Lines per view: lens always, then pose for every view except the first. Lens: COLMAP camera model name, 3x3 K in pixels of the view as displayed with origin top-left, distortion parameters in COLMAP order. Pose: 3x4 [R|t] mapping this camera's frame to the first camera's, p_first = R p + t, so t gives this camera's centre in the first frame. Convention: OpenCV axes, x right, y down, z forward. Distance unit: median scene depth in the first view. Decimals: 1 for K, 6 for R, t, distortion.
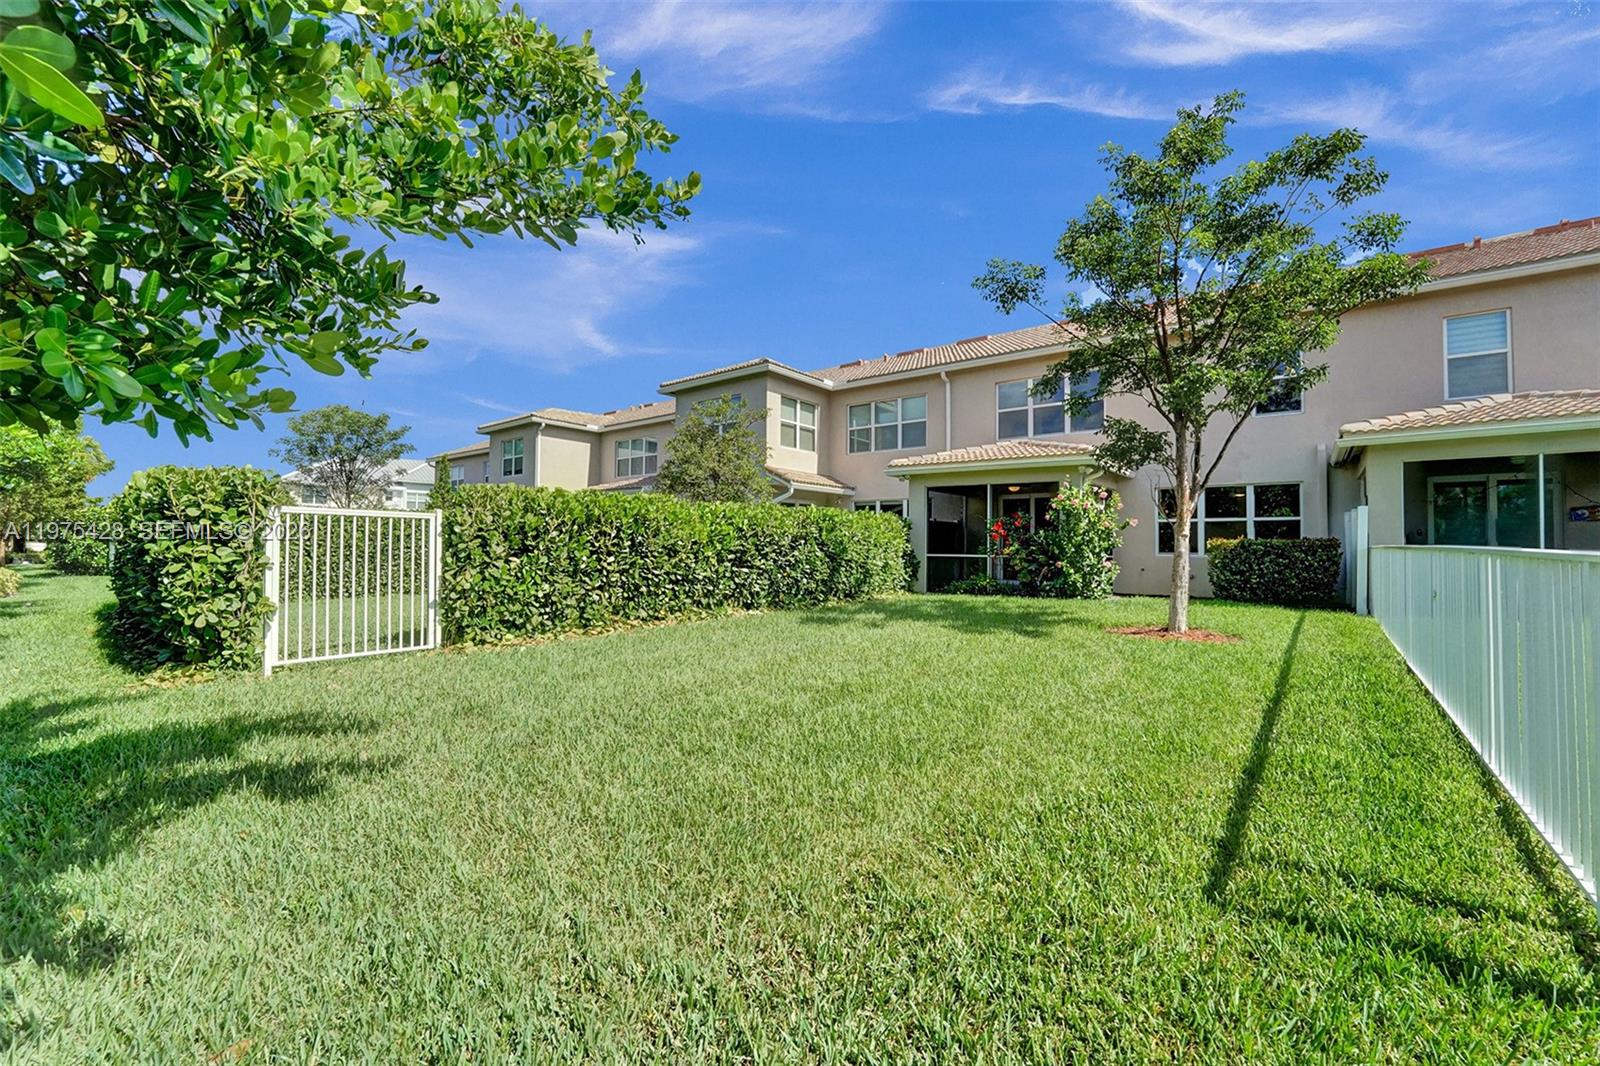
lens RADIAL K [[651.3, 0, 796.2], [0, 651.3, 531.1], [0, 0, 1]] dist [-0.029201, 0.003811]
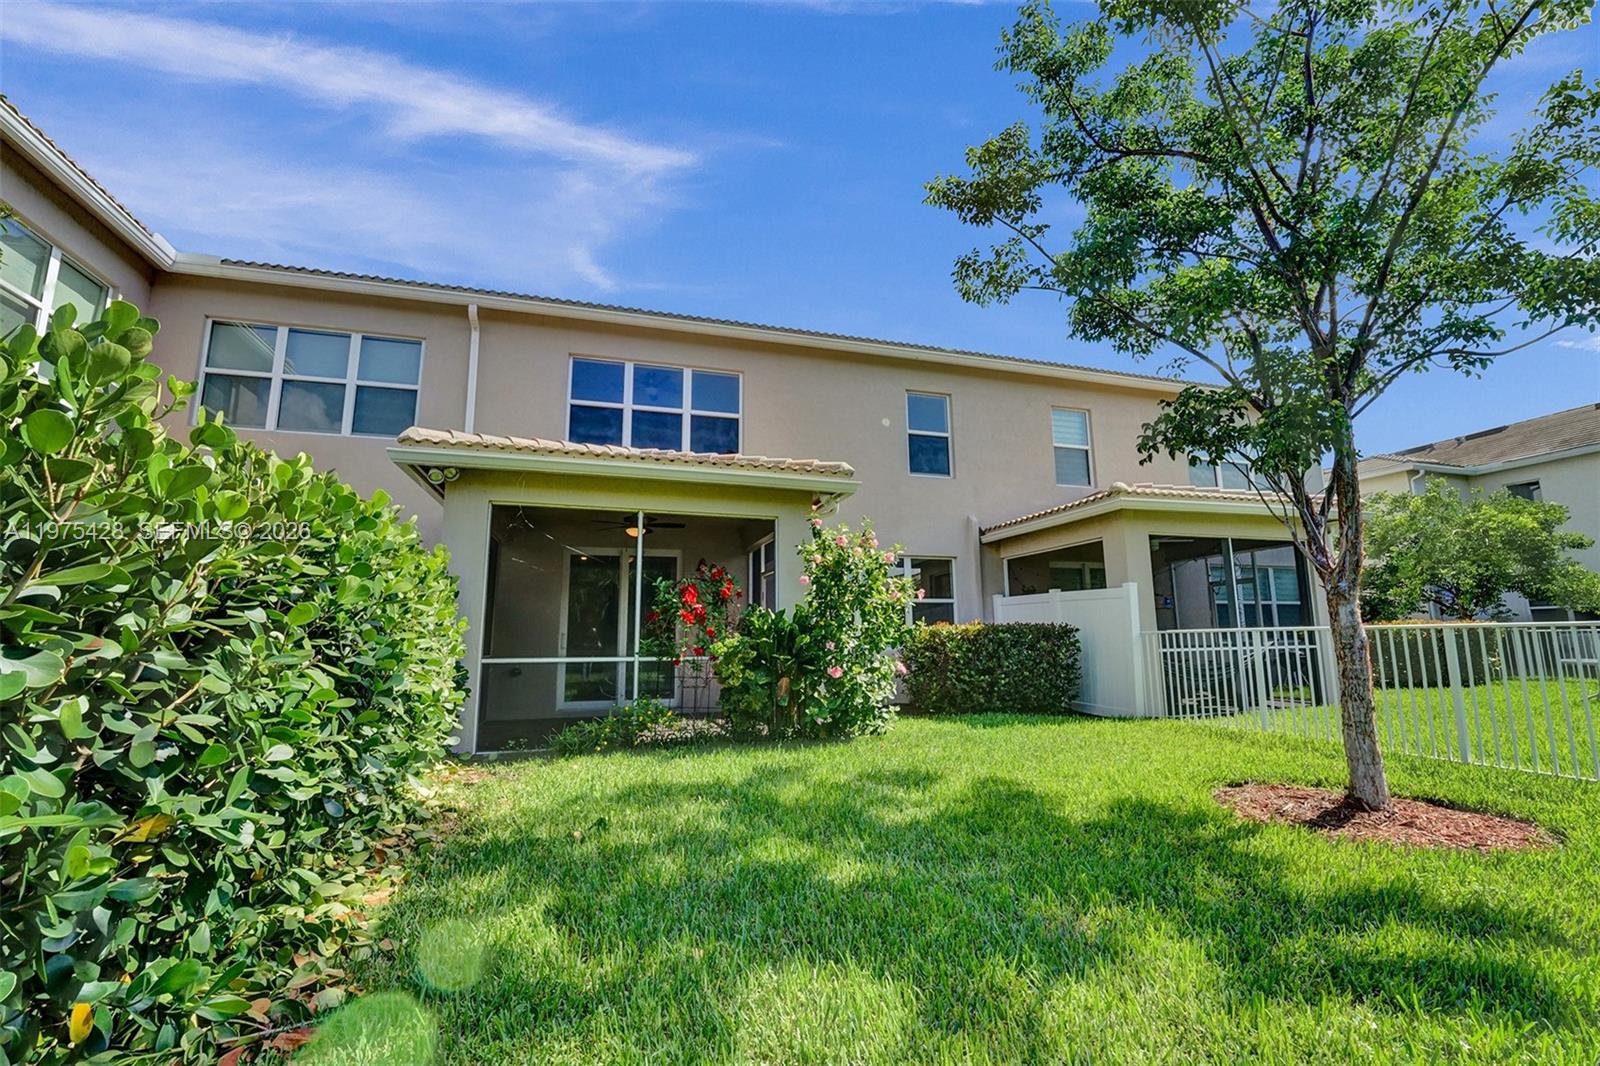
lens RADIAL K [[655.8, 0, 791.7], [0, 655.8, 527.6], [0, 0, 1]] dist [-0.029465, 0.003643]
pose [[0.566982, 0.128445, 0.813654, -0.055710], [-0.007074, 0.988491, -0.151115, 0.018370], [-0.823700, 0.079924, 0.561366, 0.793074]]
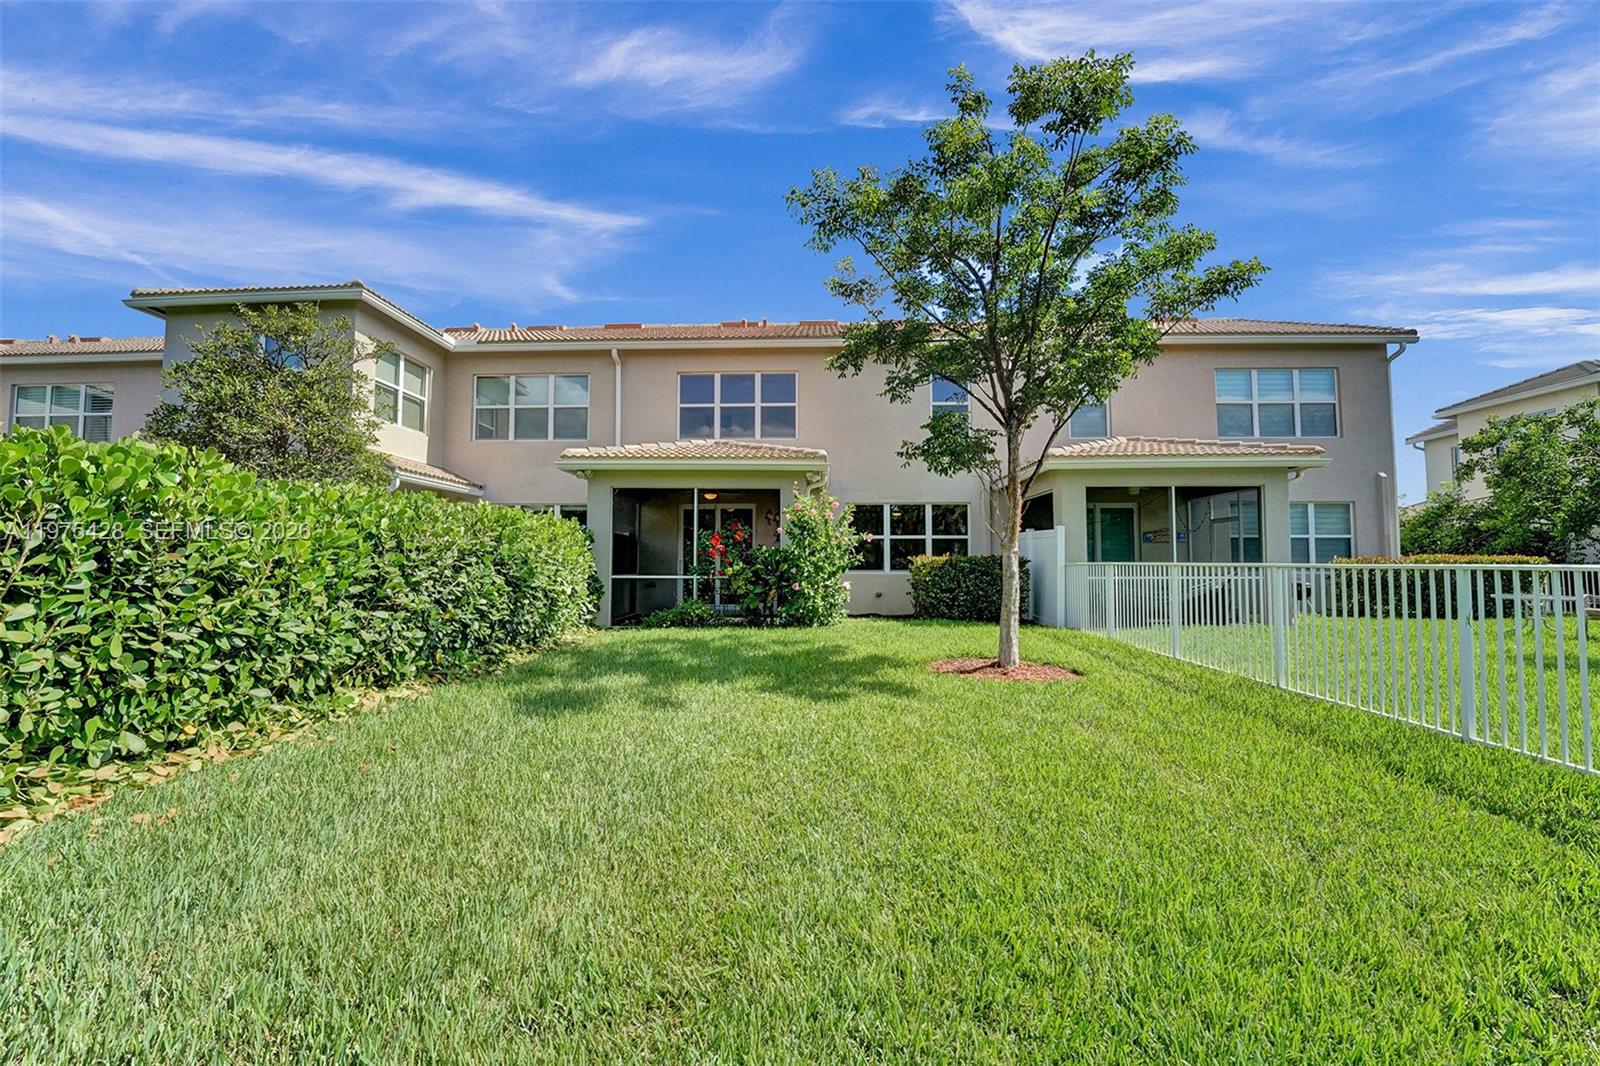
lens RADIAL K [[655.8, 0, 791.7], [0, 655.8, 527.6], [0, 0, 1]] dist [-0.029465, 0.003643]
pose [[0.808194, 0.026869, 0.588303, -0.109058], [-0.008819, 0.999399, -0.033530, 0.003854], [-0.588850, 0.021910, 0.807945, 0.343321]]
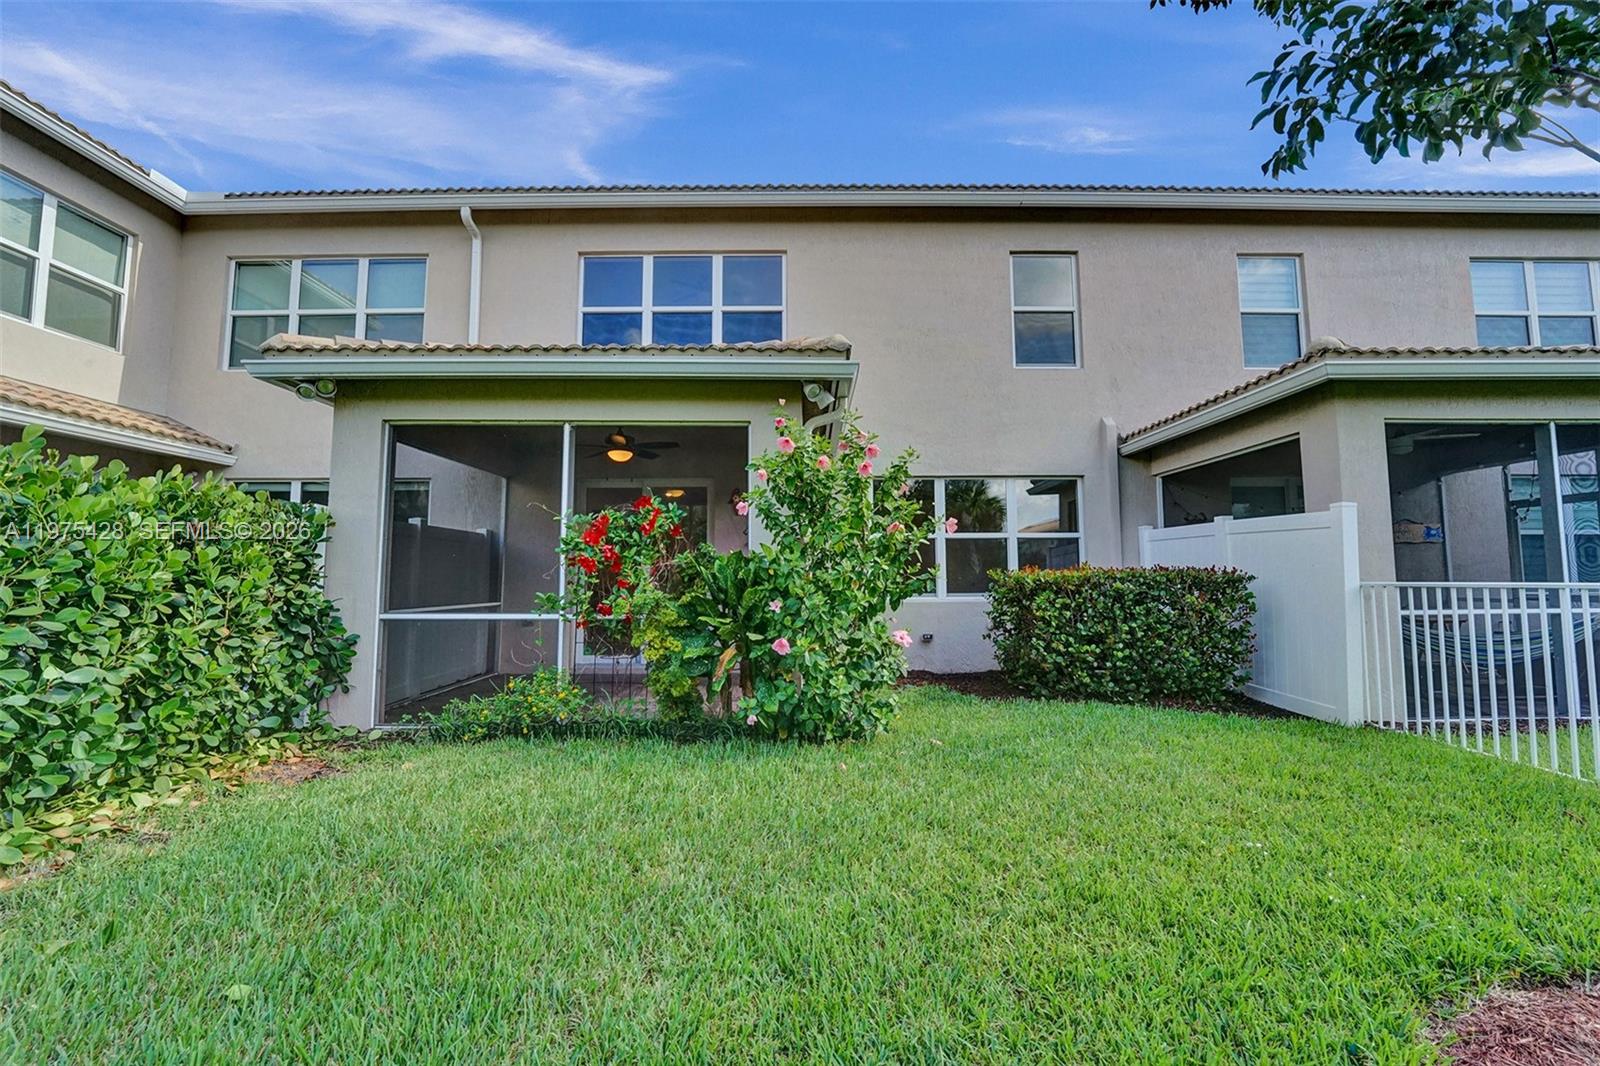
lens RADIAL K [[636.1, 0, 814.0], [0, 636.1, 526.2], [0, 0, 1]] dist [-0.035017, 0.005573]
pose [[0.773632, 0.041098, 0.632301, 0.227422], [-0.006804, 0.998376, -0.056567, 0.008626], [-0.633599, 0.039460, 0.772655, 0.798635]]
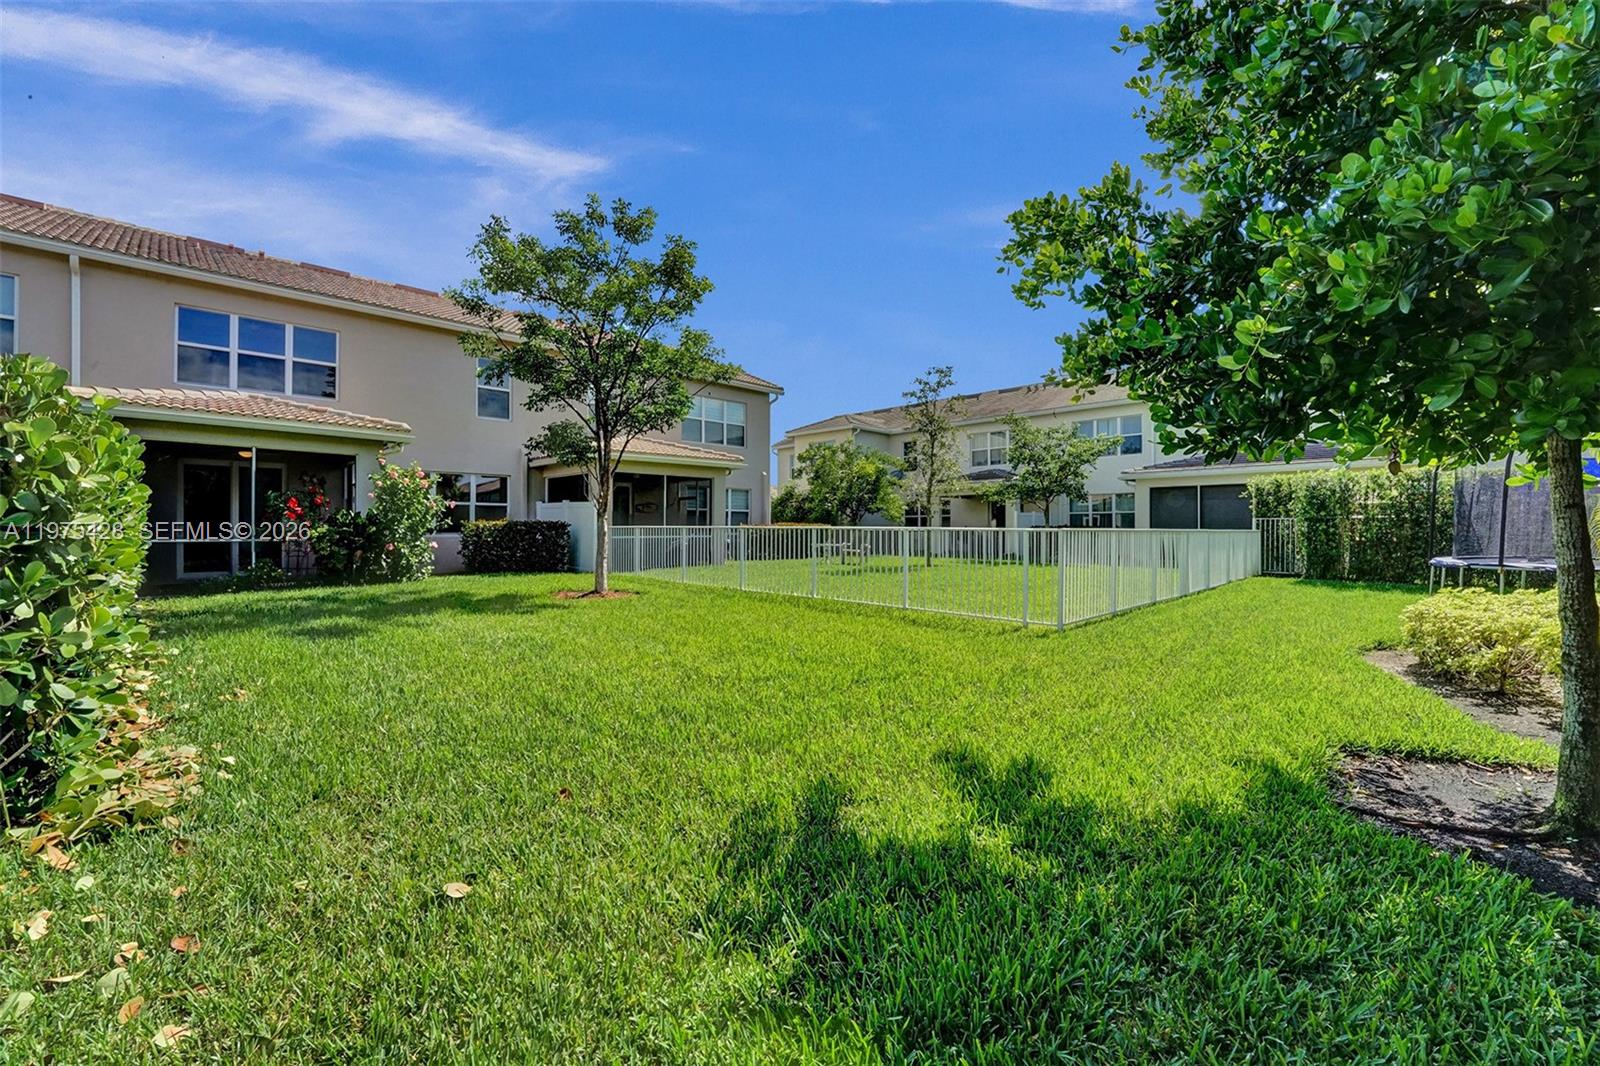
lens RADIAL K [[658.2, 0, 800.0], [0, 658.2, 533.0], [0, 0, 1]] dist [-0.027381, 0.000994]
pose [[0.103023, -0.013927, 0.994582, -0.514672], [-0.025798, 0.999528, 0.016669, 0.000480], [-0.994344, -0.027375, 0.102615, 0.339152]]
